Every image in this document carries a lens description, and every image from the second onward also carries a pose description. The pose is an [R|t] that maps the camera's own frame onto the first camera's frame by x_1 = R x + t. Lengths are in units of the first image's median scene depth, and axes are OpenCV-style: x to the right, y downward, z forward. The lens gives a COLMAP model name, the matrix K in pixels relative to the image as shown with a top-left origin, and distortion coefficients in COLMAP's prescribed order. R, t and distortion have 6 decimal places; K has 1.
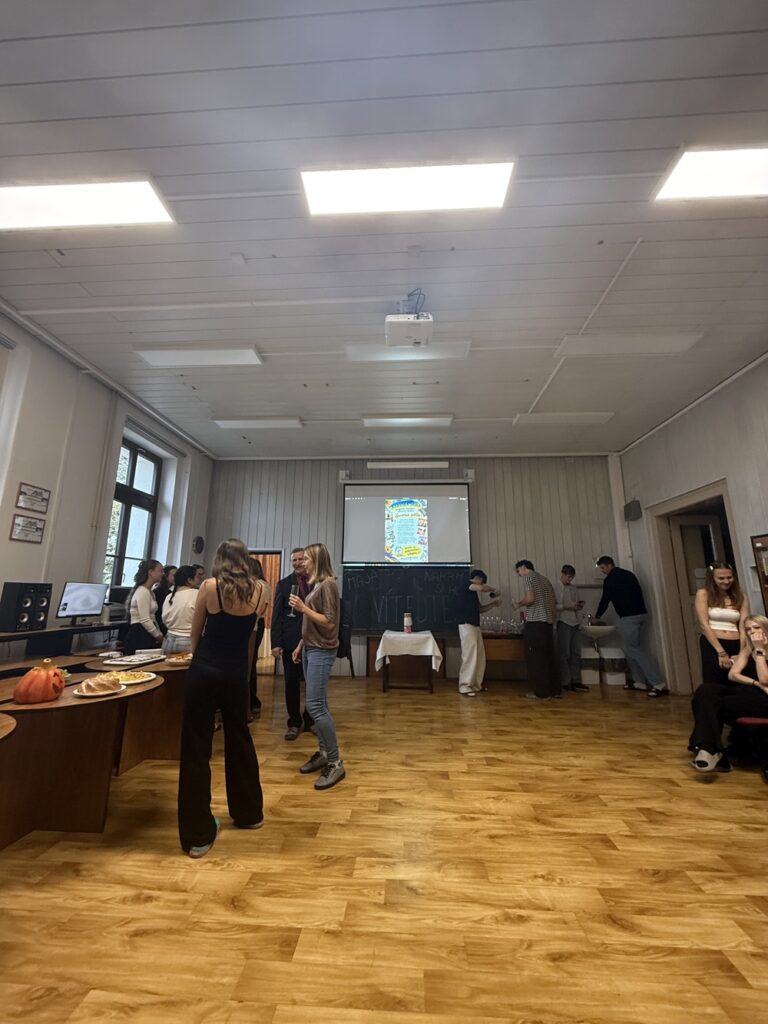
lens RADIAL K [[408.9, 0, 384.0], [0, 408.9, 512.0], [0, 0, 1]] dist [0.018781, -0.000088]
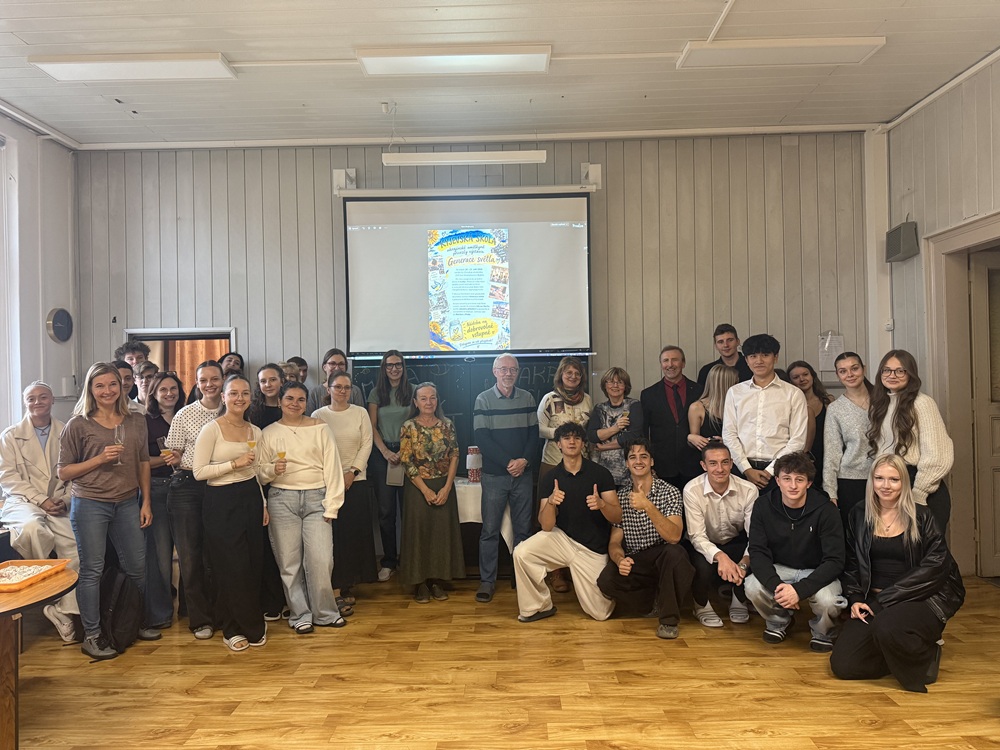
lens RADIAL K [[702.3, 0, 500.0], [0, 702.3, 375.0], [0, 0, 1]] dist [0.085793, -0.089692]
pose [[0.998854, -0.027304, 0.039303, 0.056243], [0.019179, 0.980823, 0.193953, -0.021644], [-0.043845, -0.192977, 0.980223, 0.103310]]
